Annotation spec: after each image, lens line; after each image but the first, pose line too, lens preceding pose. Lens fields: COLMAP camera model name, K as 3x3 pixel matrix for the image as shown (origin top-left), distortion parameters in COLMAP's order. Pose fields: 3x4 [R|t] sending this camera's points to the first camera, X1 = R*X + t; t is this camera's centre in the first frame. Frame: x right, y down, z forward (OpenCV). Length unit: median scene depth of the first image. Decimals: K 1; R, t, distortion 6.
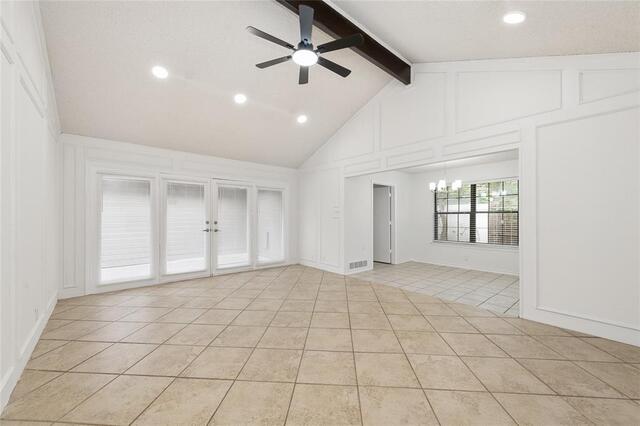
lens RADIAL K [[250.6, 0, 317.9], [0, 250.6, 213.7], [0, 0, 1]] dist [0.000078, 0.000004]
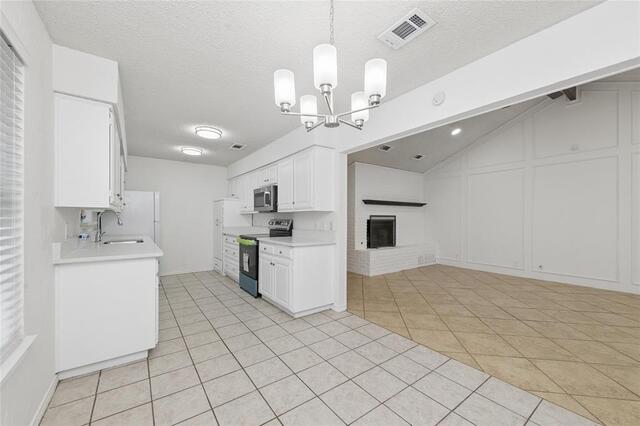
lens RADIAL K [[251.9, 0, 315.8], [0, 251.9, 219.9], [0, 0, 1]] dist [0.001444, -0.000012]
pose [[-0.996040, -0.004115, 0.088808, 0.497924], [-0.004484, 0.999982, -0.003960, 0.015791], [-0.088790, -0.004342, -0.996041, 1.250247]]
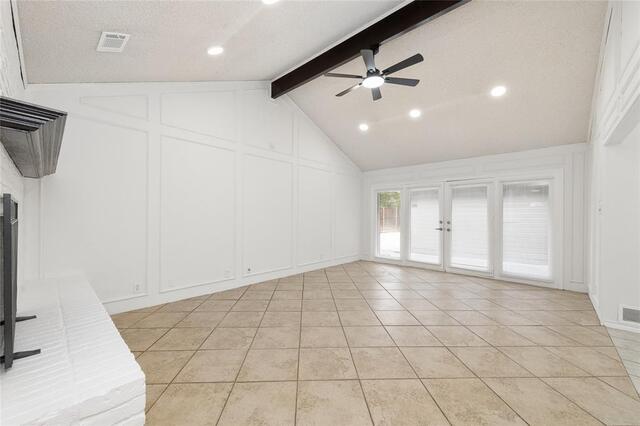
lens RADIAL K [[250.6, 0, 317.9], [0, 250.6, 213.7], [0, 0, 1]] dist [0.000078, 0.000004]
pose [[0.114505, -0.009122, -0.993381, 0.593603], [0.000842, 0.999958, -0.009086, 0.007088], [0.993422, 0.000204, 0.114508, 0.328473]]
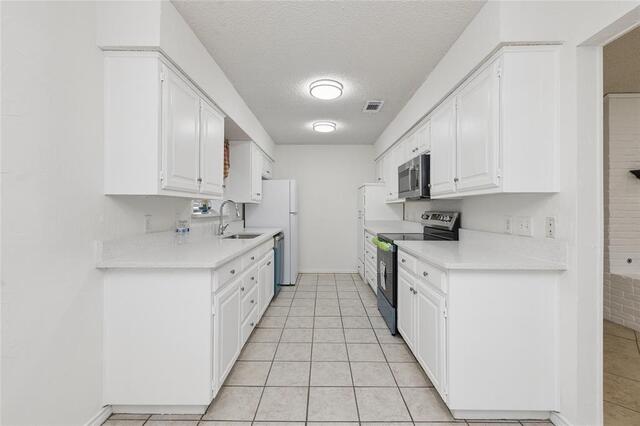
lens RADIAL K [[258.6, 0, 327.9], [0, 258.6, 208.1], [0, 0, 1]] dist [0.000108, -0.000187]
pose [[-0.753502, 0.001560, 0.657444, 0.514966], [-0.007788, 0.999906, -0.011299, 0.012797], [-0.657399, -0.013634, -0.753419, 0.956361]]
